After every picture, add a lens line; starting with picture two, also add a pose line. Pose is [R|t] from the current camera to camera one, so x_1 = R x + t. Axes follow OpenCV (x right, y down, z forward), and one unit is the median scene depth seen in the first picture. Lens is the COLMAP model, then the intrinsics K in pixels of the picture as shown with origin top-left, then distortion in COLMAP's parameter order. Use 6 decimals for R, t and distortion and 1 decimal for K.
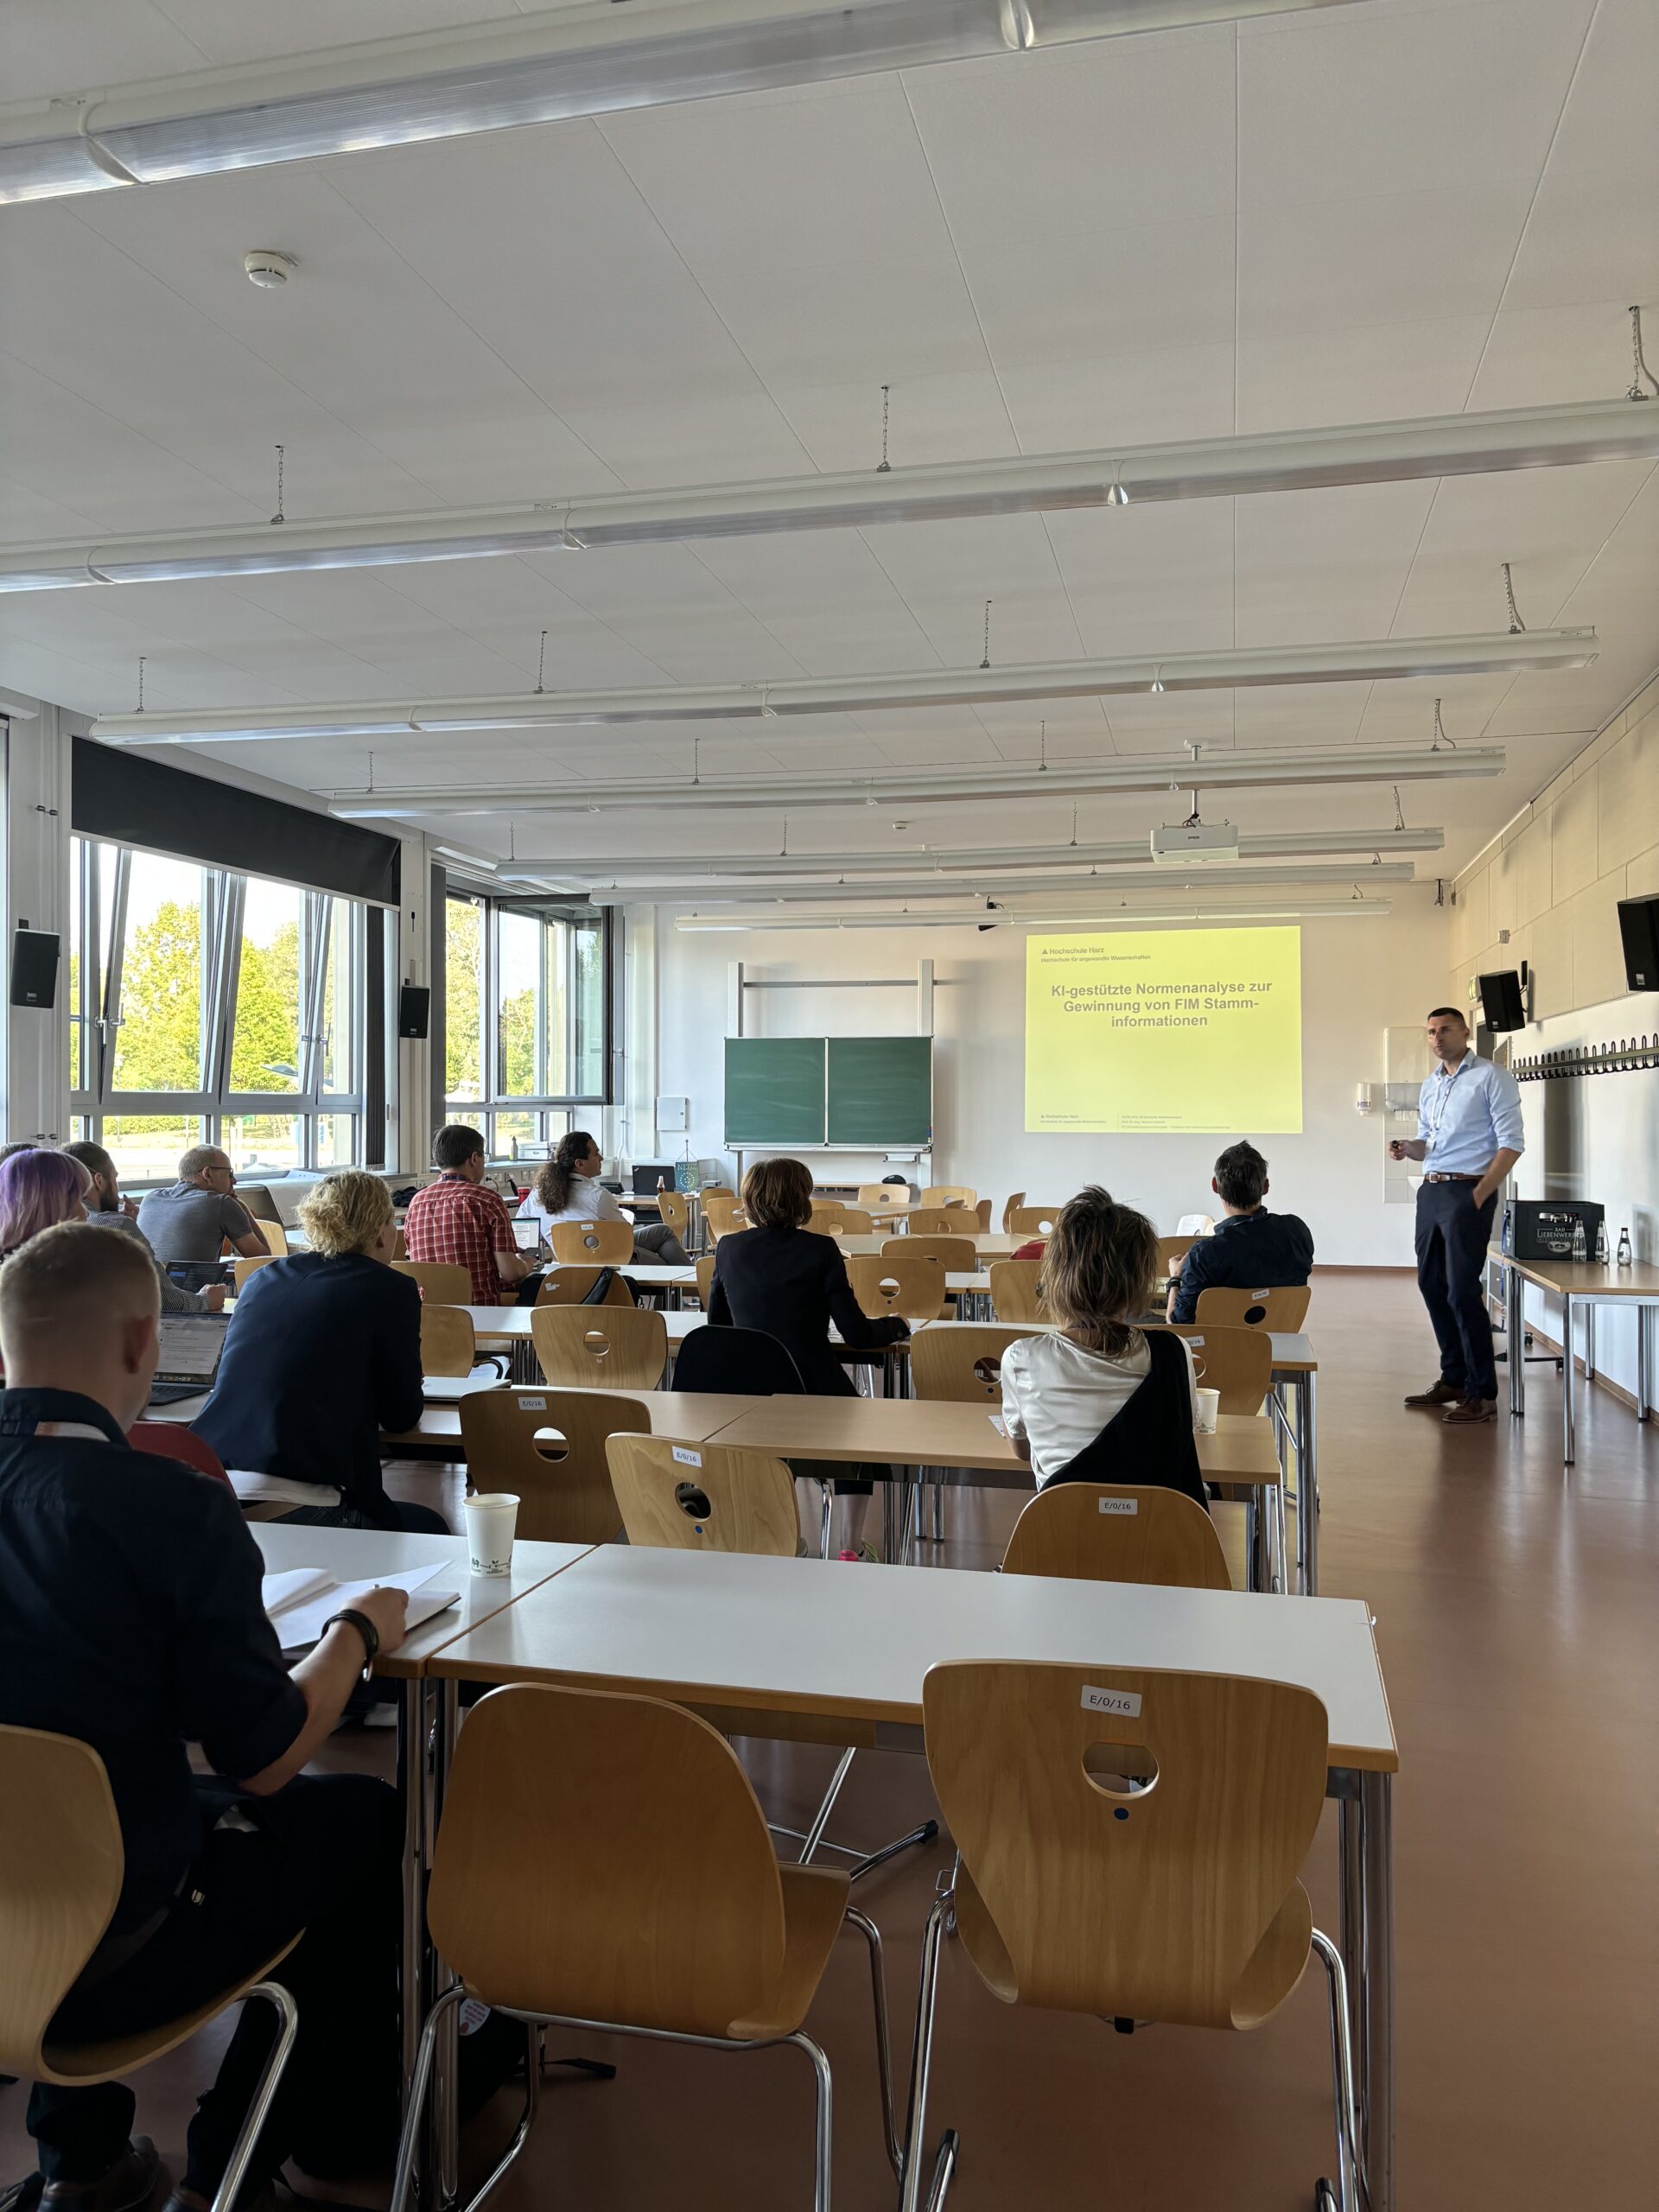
lens RADIAL K [[1672.6, 0, 829.5], [0, 1672.6, 1106.0], [0, 0, 1]] dist [0.098605, -0.000387]
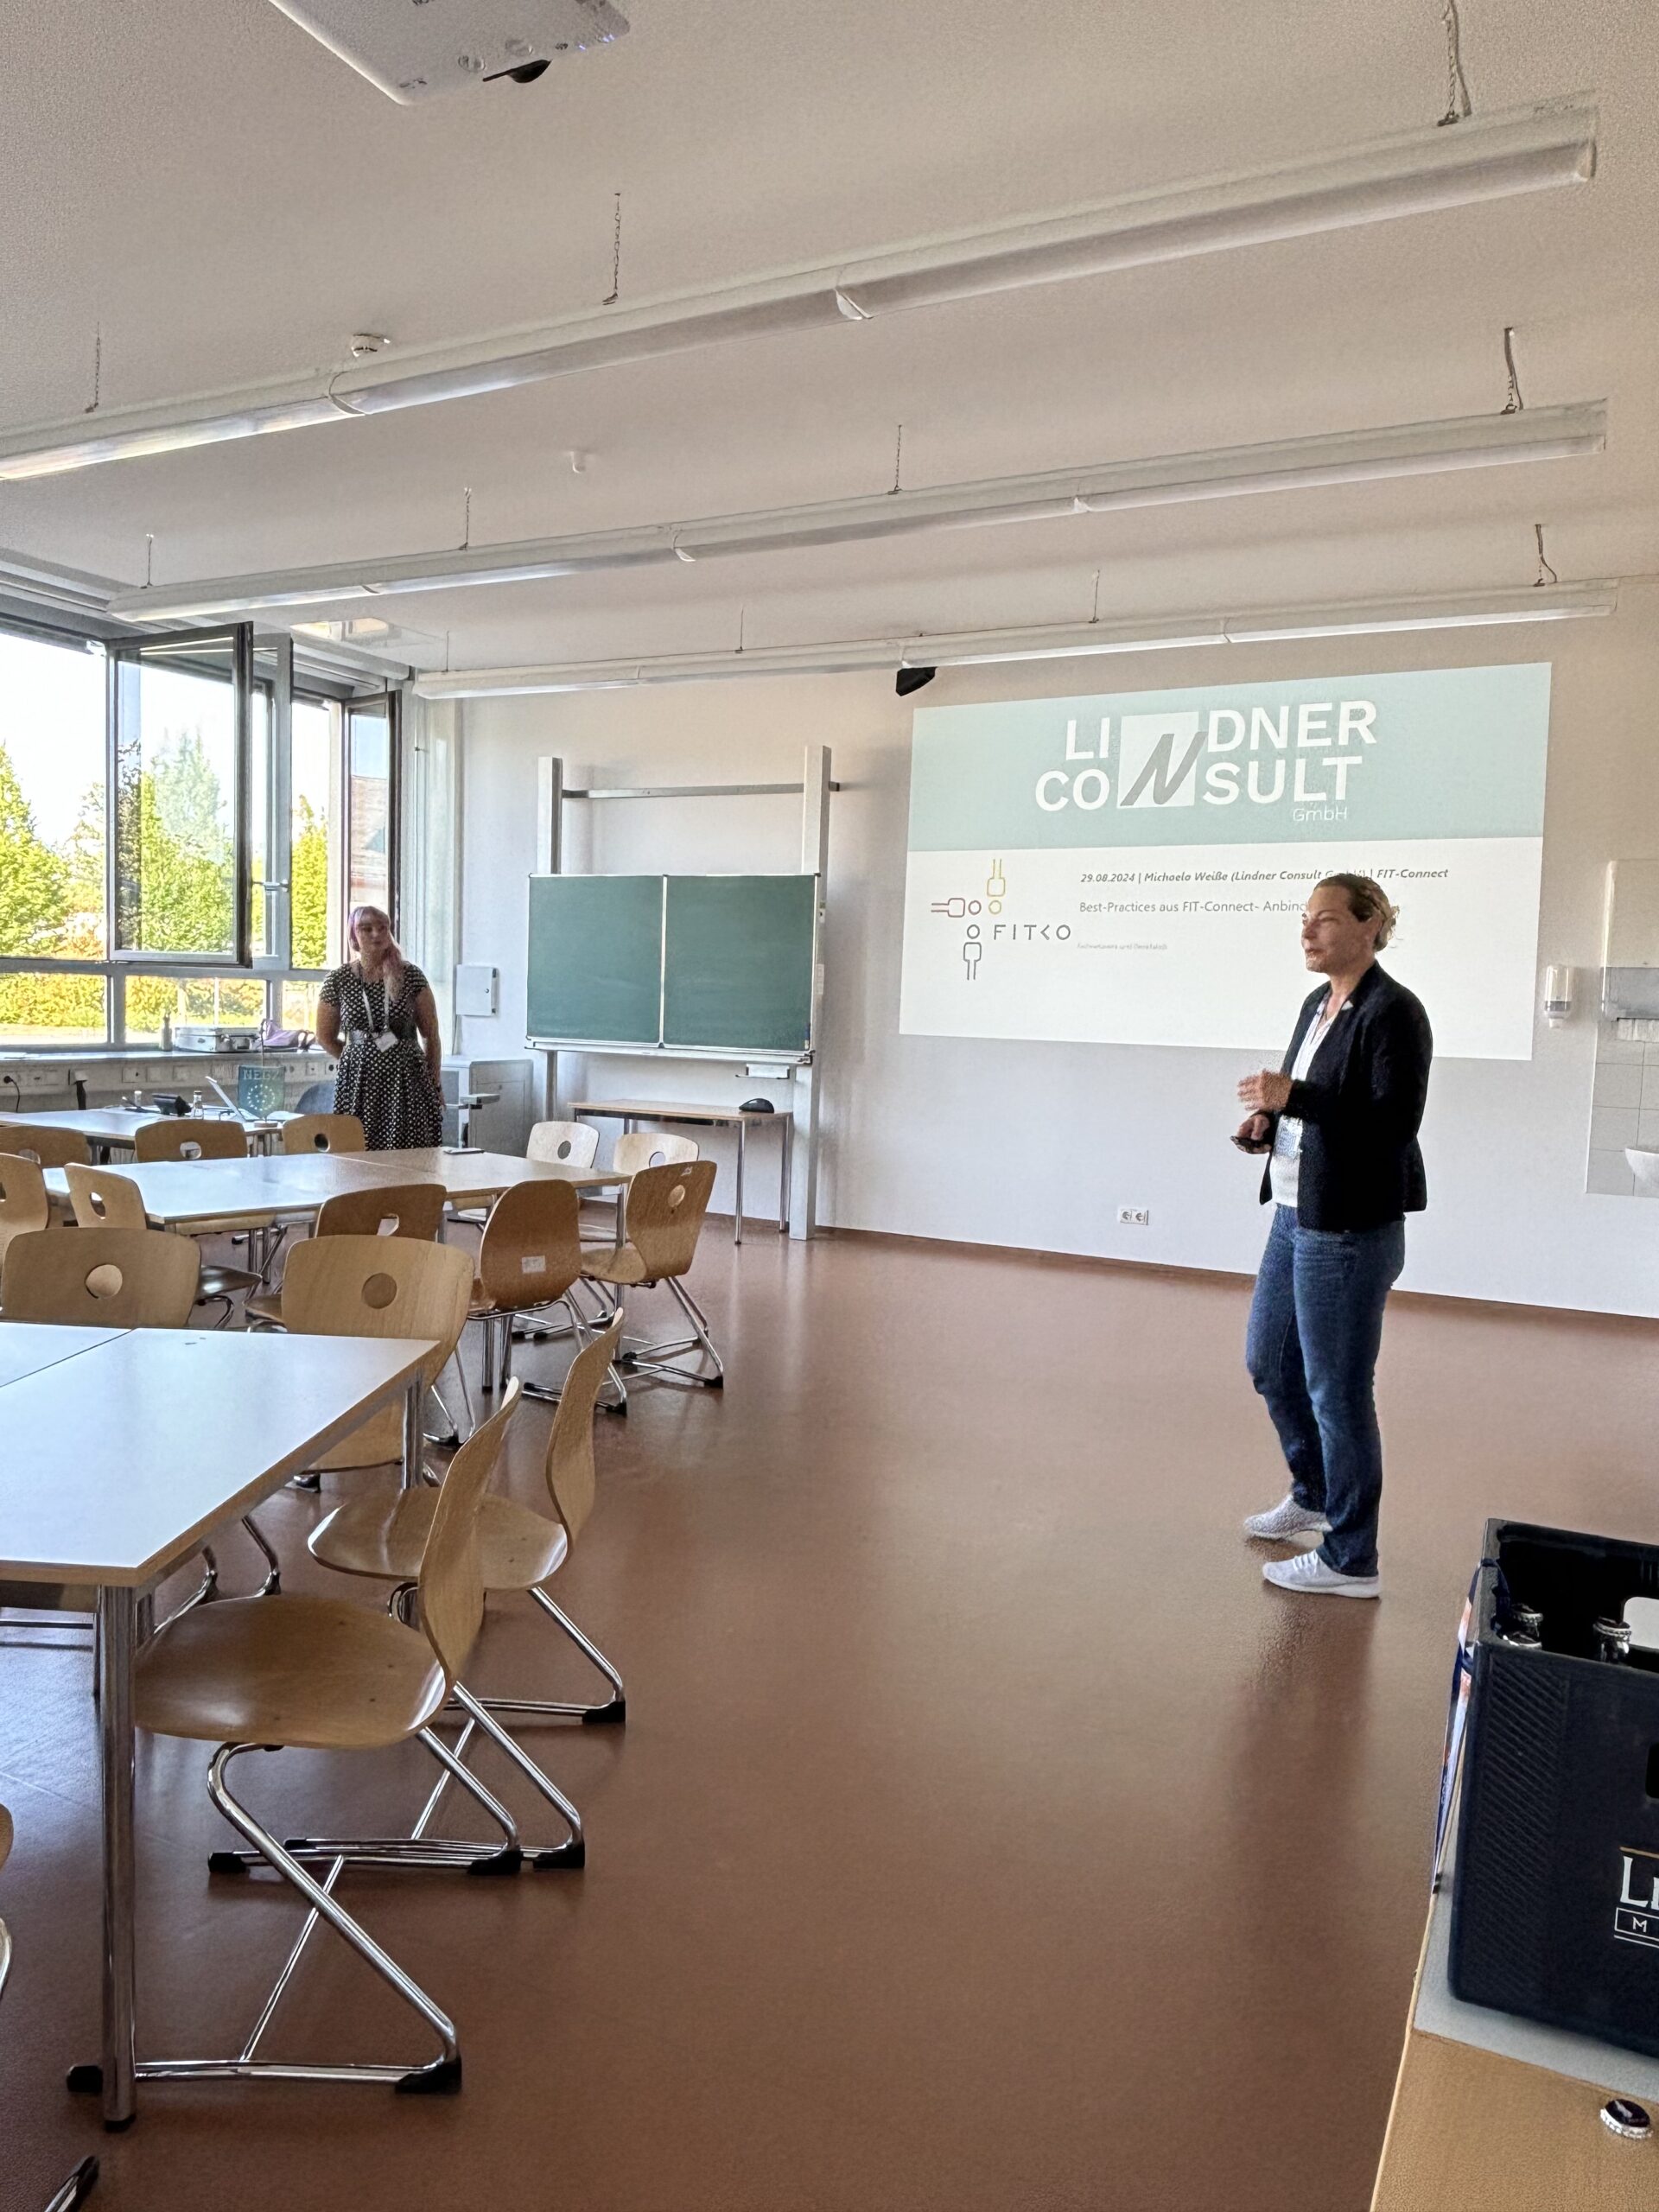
lens RADIAL K [[1498.7, 0, 829.5], [0, 1498.7, 1106.0], [0, 0, 1]] dist [0.006586, -0.000826]
pose [[0.975746, 0.046699, -0.213869, 0.184806], [-0.032585, 0.997081, 0.069050, 0.004625], [0.216469, -0.060406, 0.974419, 0.463768]]
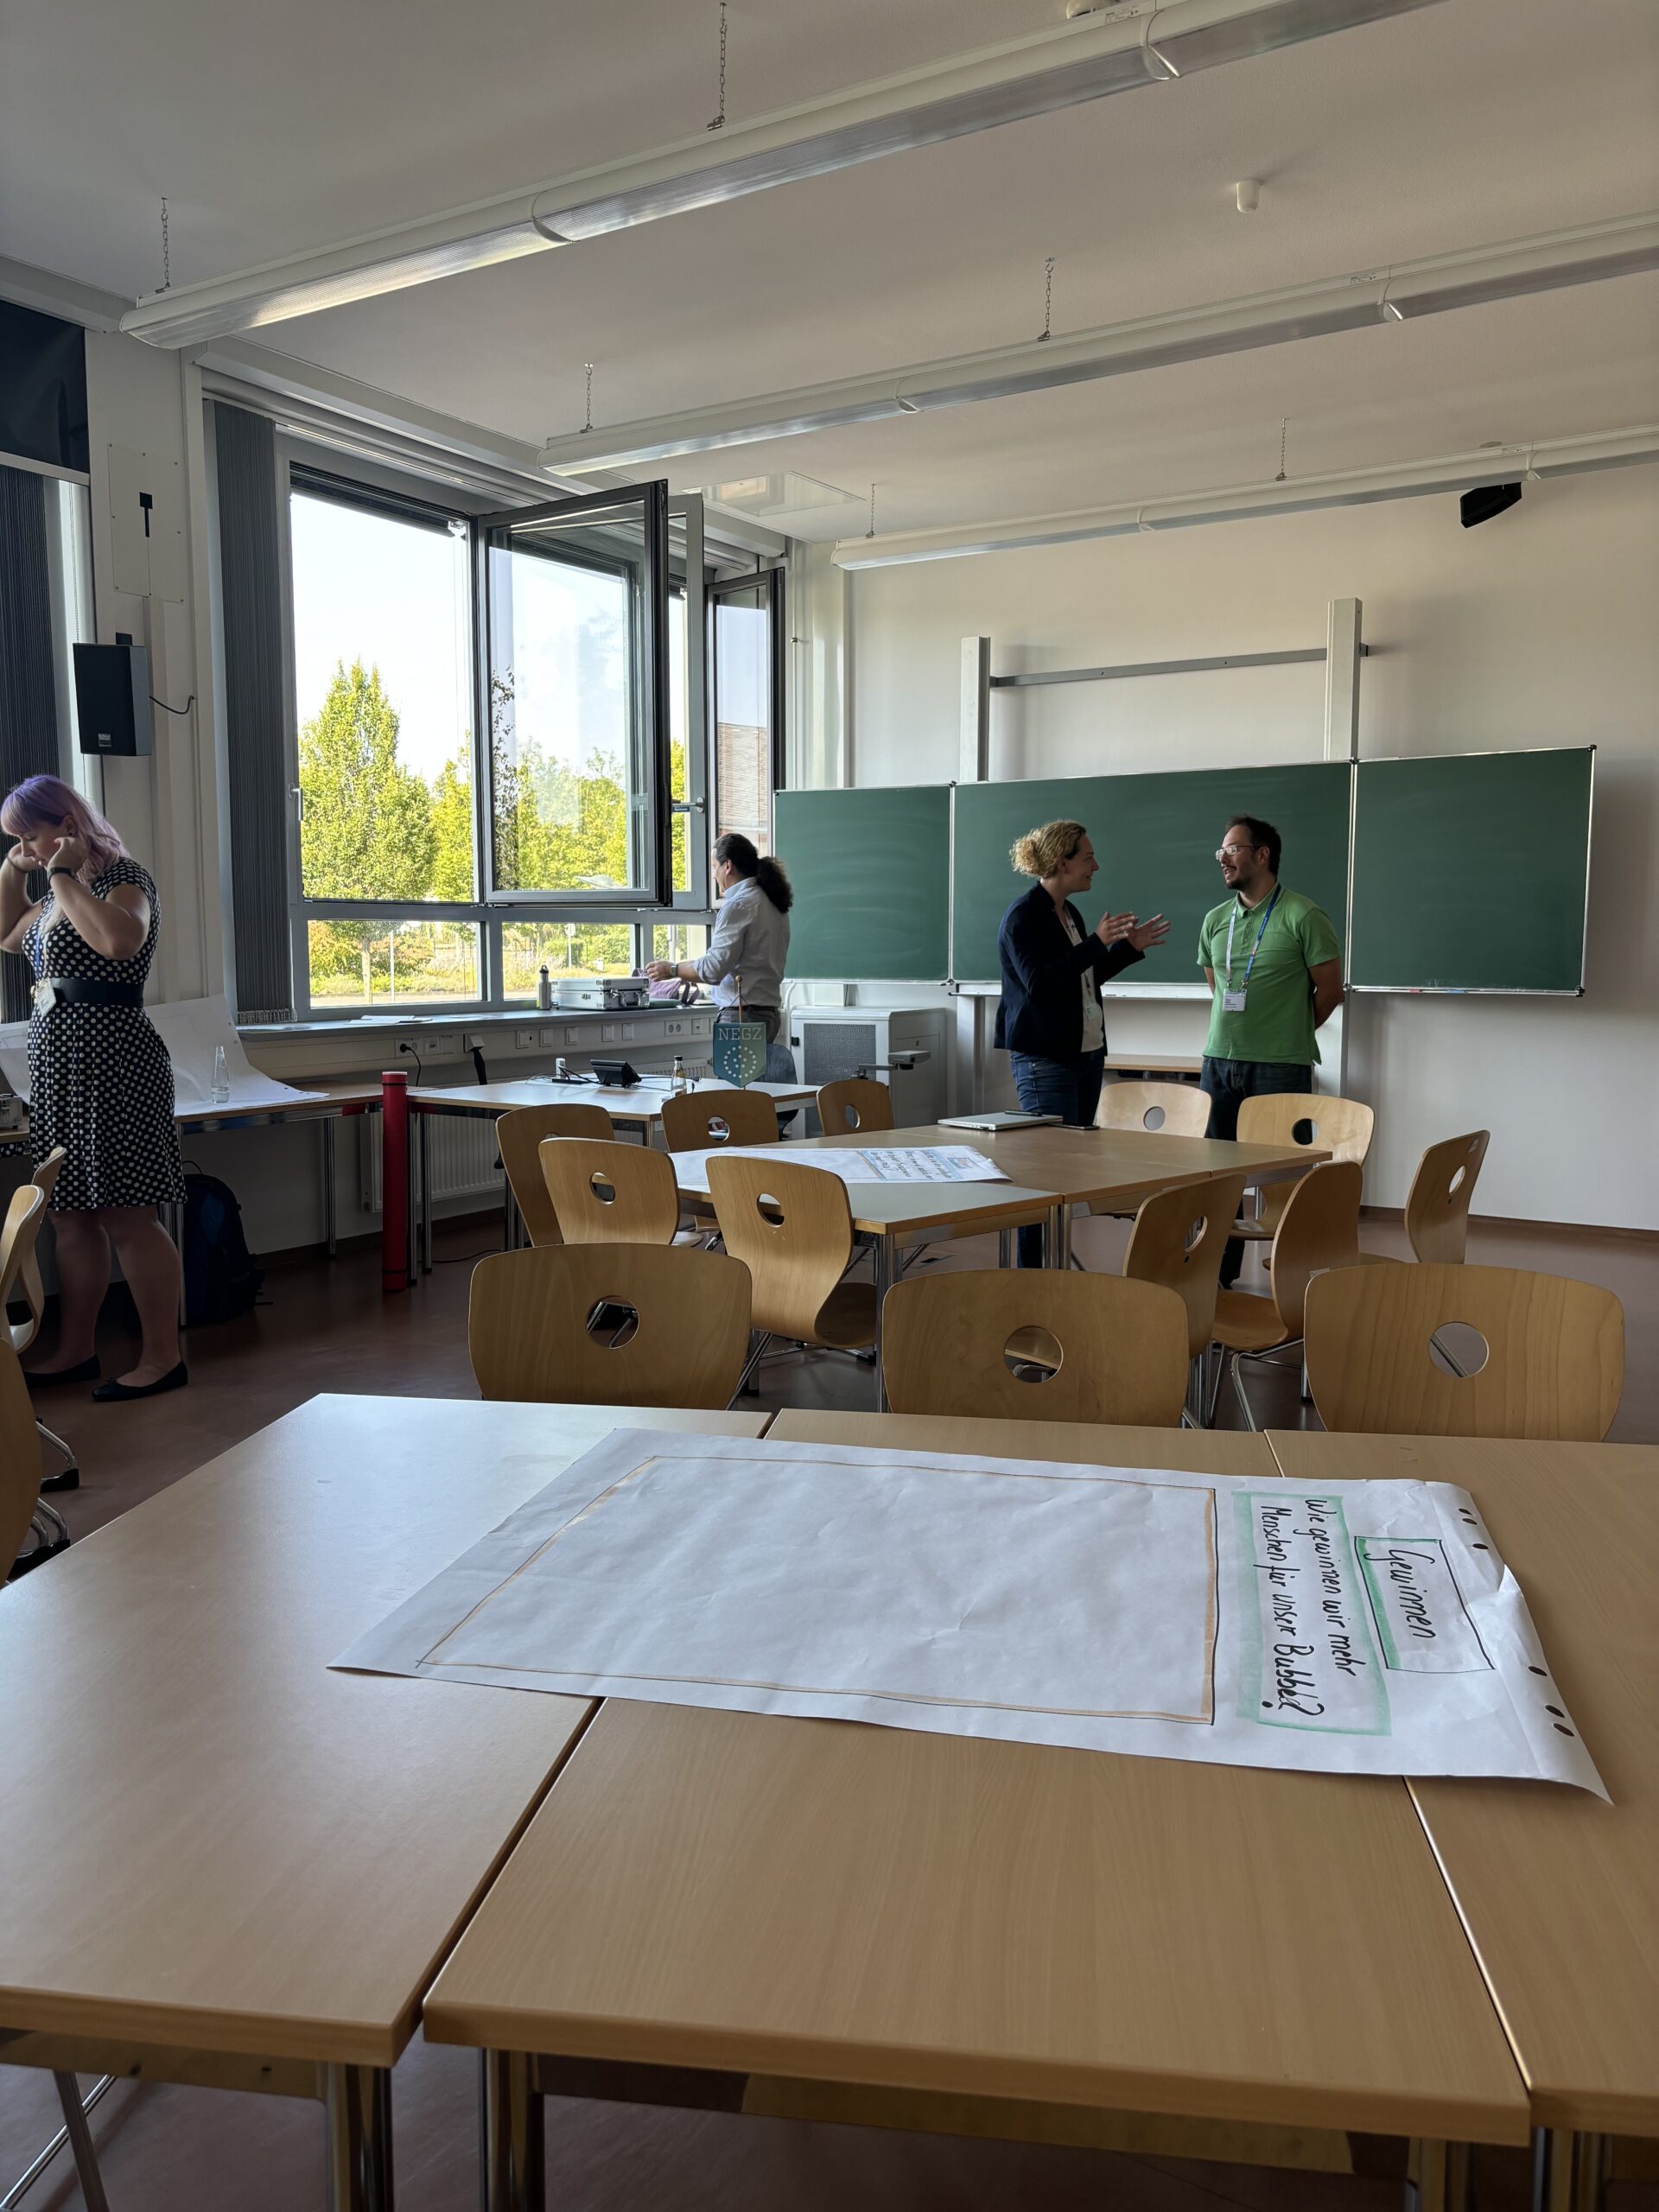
lens RADIAL K [[1658.5, 0, 829.5], [0, 1658.5, 1106.0], [0, 0, 1]] dist [0.004947, -0.002607]
pose [[0.946475, 0.031340, -0.321252, 0.076100], [0.000636, 0.995092, 0.098951, 0.009486], [0.322777, -0.093859, 0.941810, 0.490826]]
